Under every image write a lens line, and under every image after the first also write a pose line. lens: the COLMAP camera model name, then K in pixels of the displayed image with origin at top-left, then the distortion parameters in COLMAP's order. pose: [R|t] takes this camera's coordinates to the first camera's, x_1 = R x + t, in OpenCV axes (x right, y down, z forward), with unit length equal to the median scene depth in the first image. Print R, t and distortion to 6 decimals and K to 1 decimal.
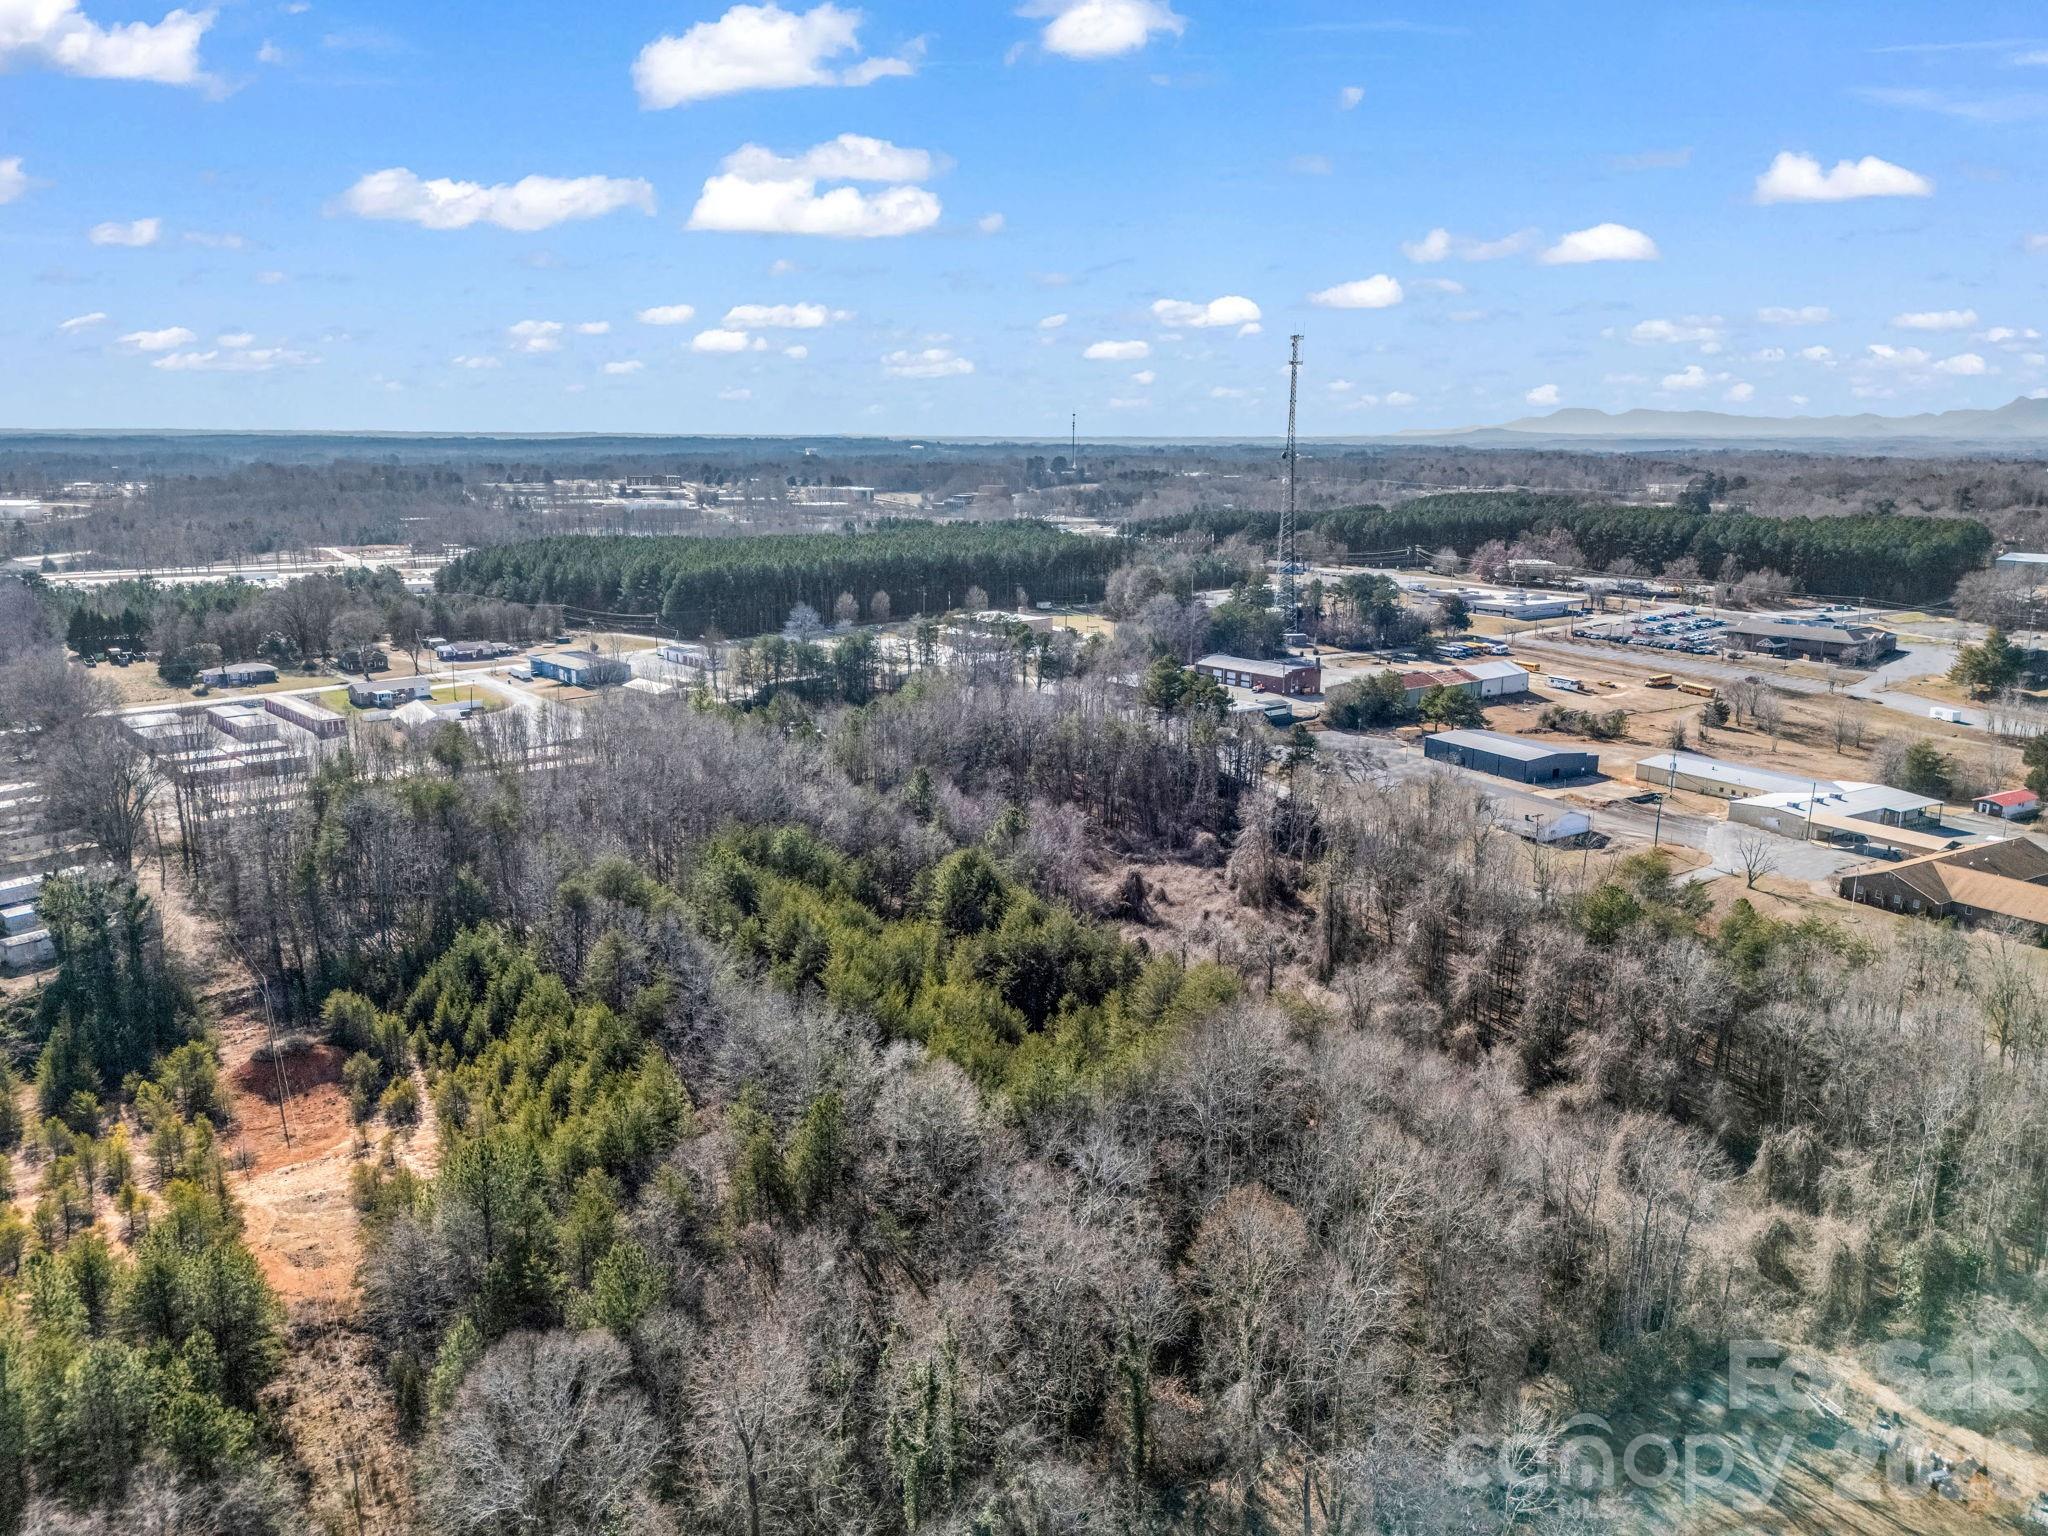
lens RADIAL K [[1513.9, 0, 1022.6], [0, 1513.9, 804.6], [0, 0, 1]] dist [0.082842, -0.069253]
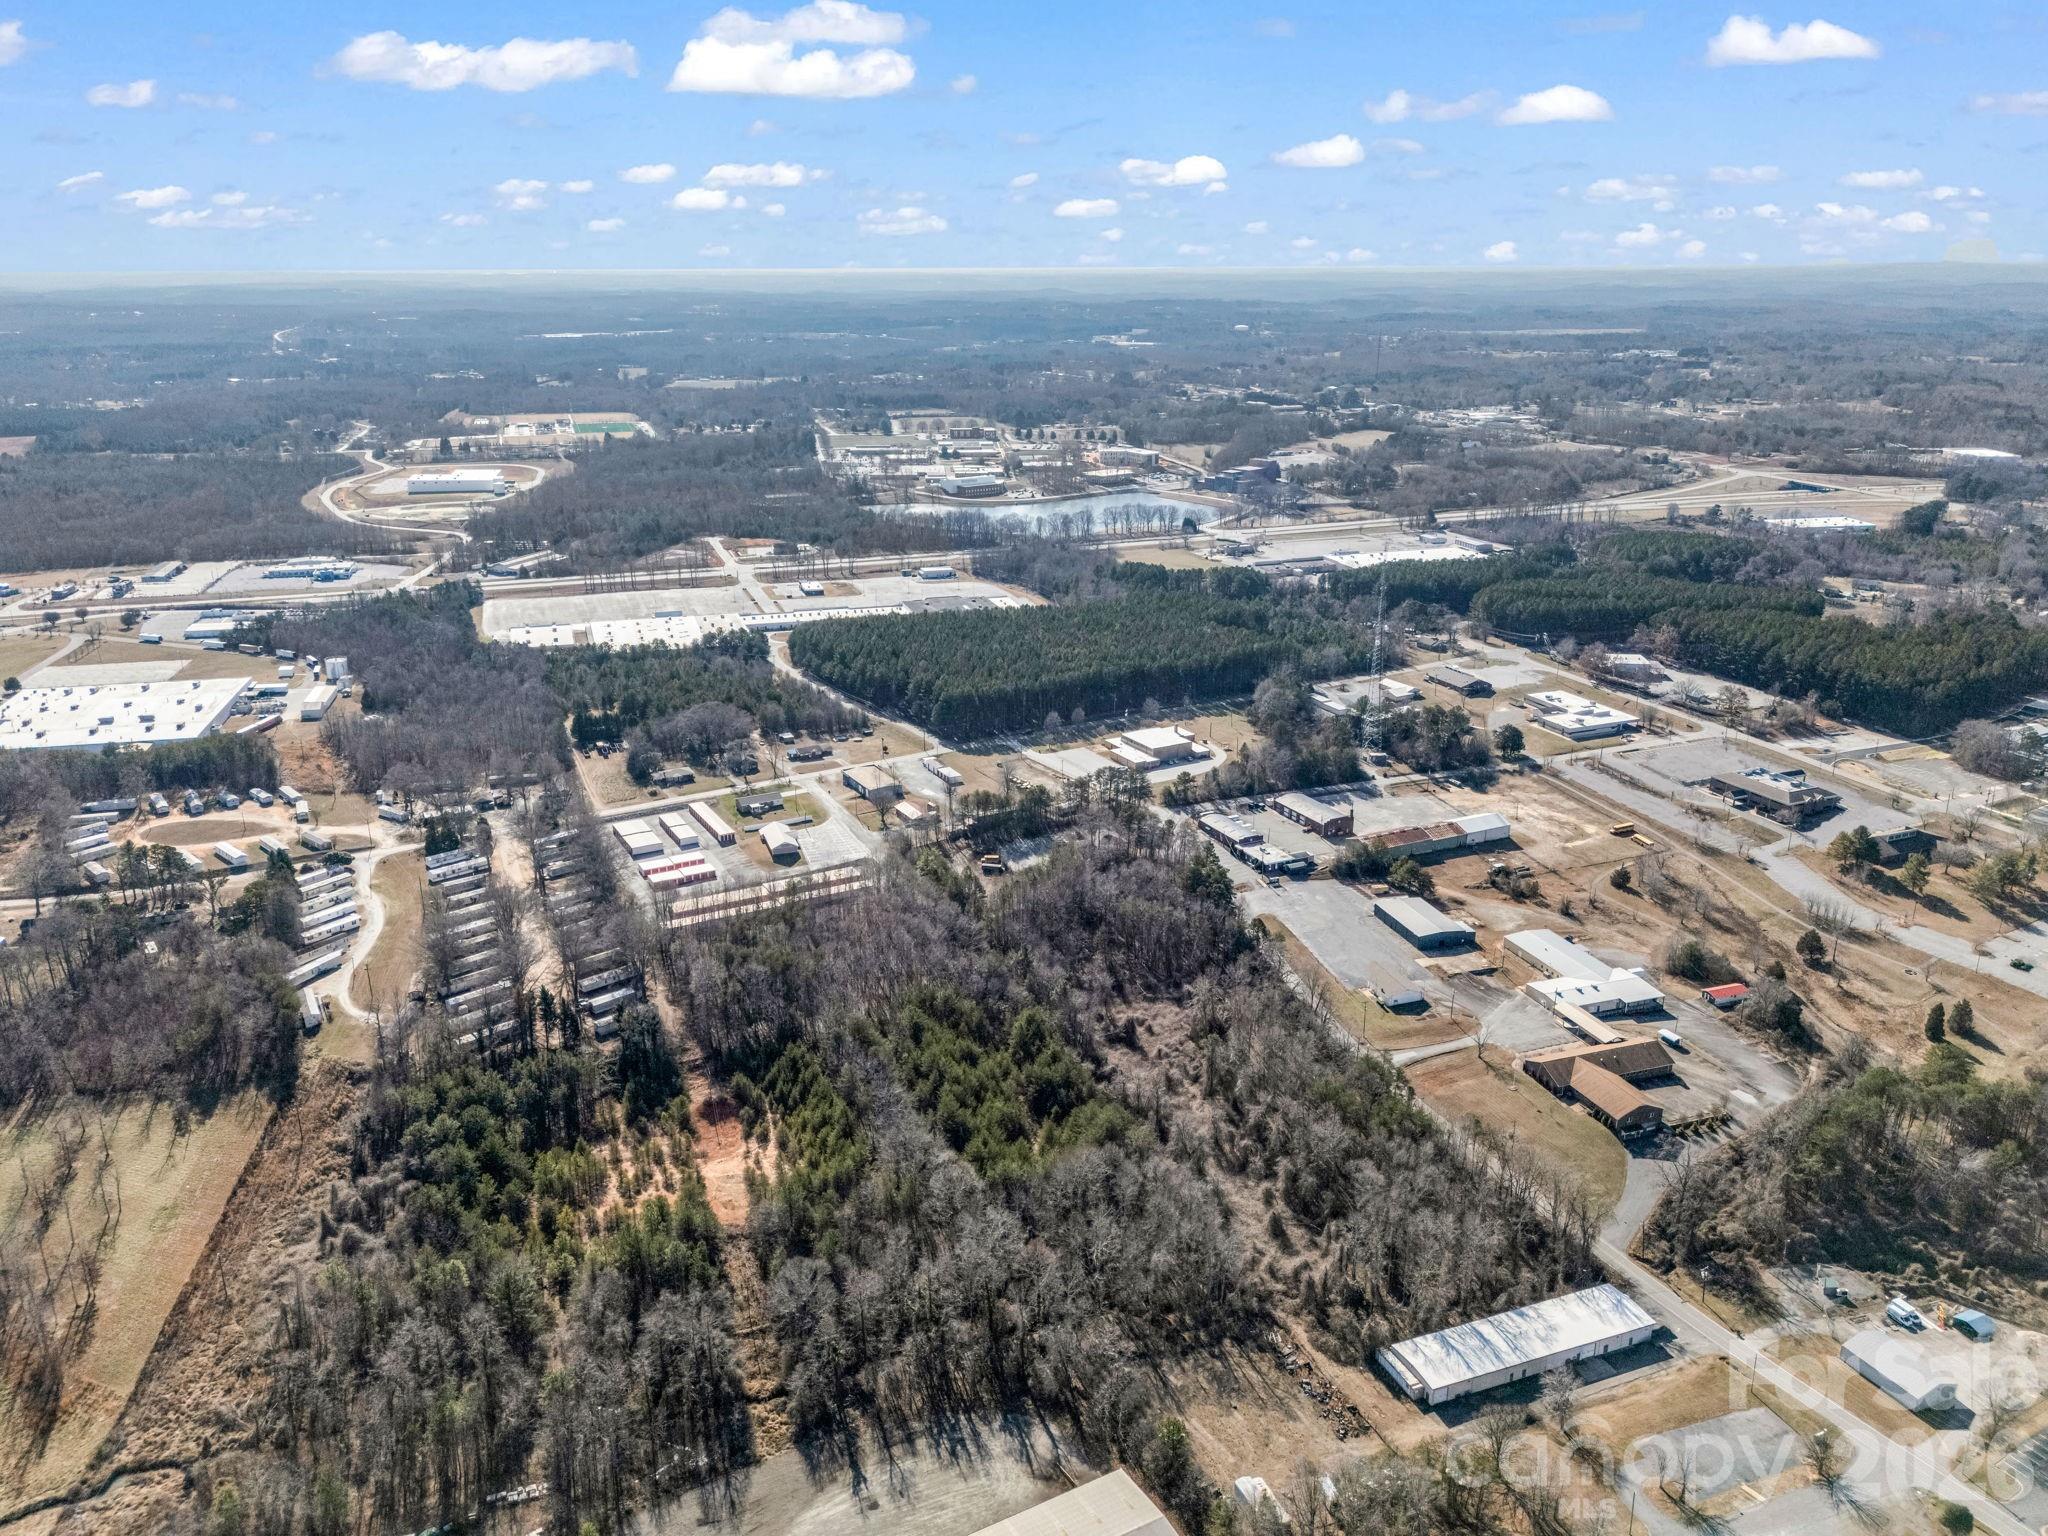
lens RADIAL K [[1501.3, 0, 1024.4], [0, 1501.3, 802.1], [0, 0, 1]] dist [0.096702, -0.100312]
pose [[0.976792, 0.068834, -0.202831, 0.407850], [-0.048138, 0.993279, 0.105262, -0.548742], [0.208713, -0.093056, 0.973540, -1.085341]]
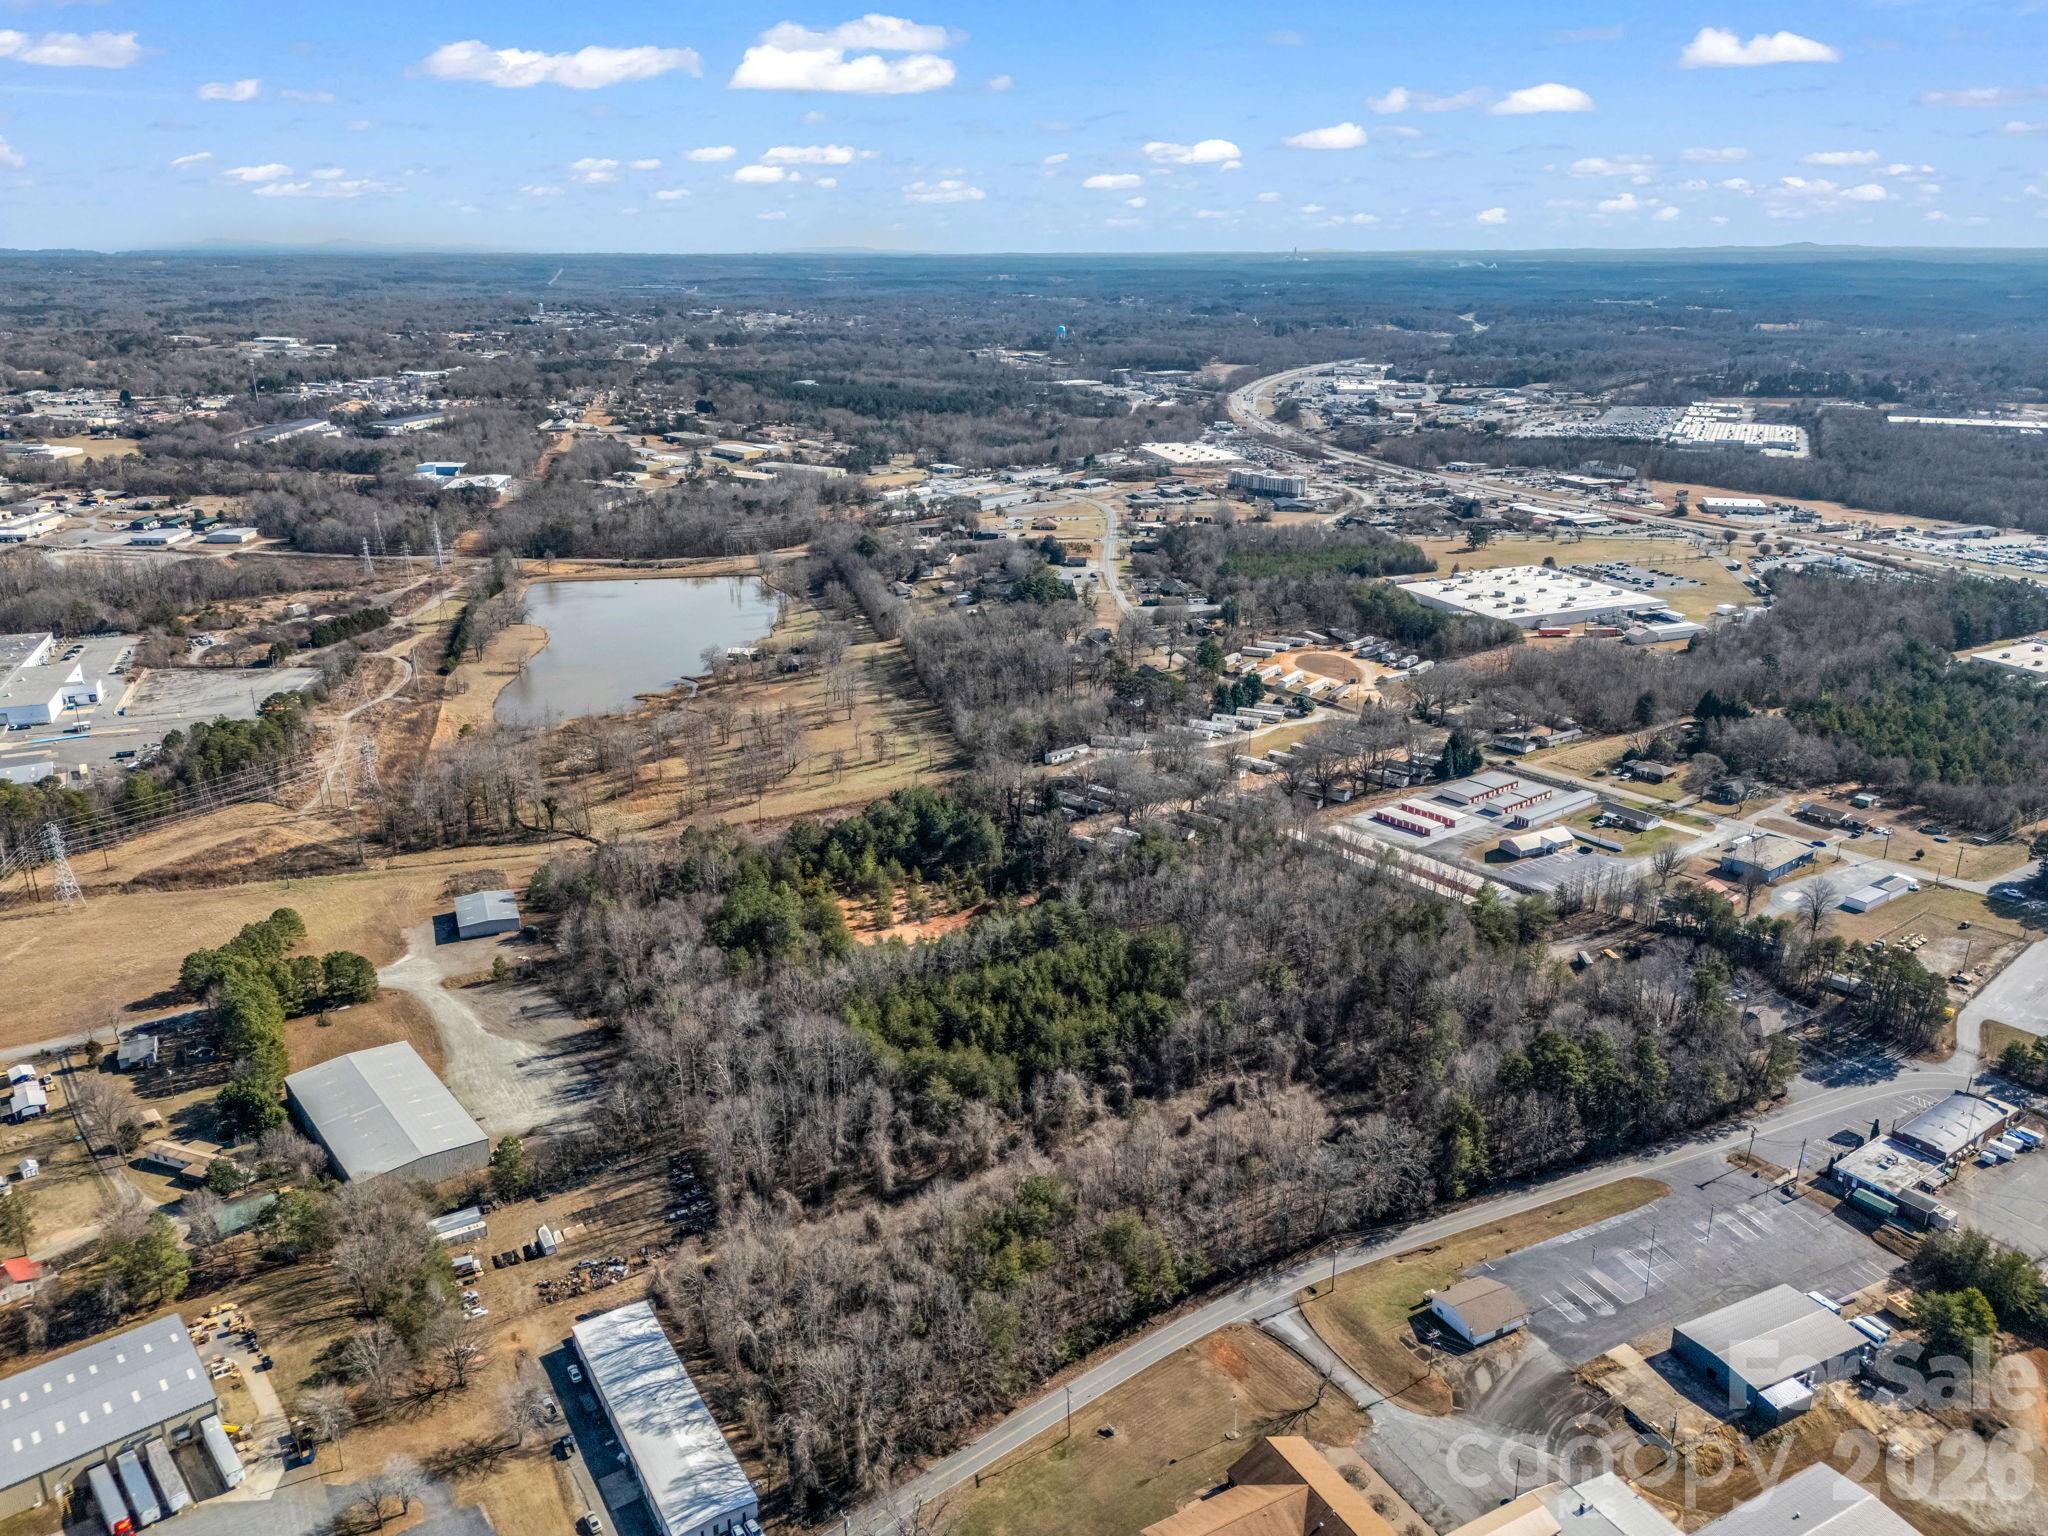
lens RADIAL K [[1501.3, 0, 1024.4], [0, 1501.3, 802.1], [0, 0, 1]] dist [0.096702, -0.100312]
pose [[-0.042769, 0.346303, -0.937147, 1.846620], [-0.244206, 0.905930, 0.345912, -0.896476], [0.968780, 0.243651, 0.045824, 0.889898]]
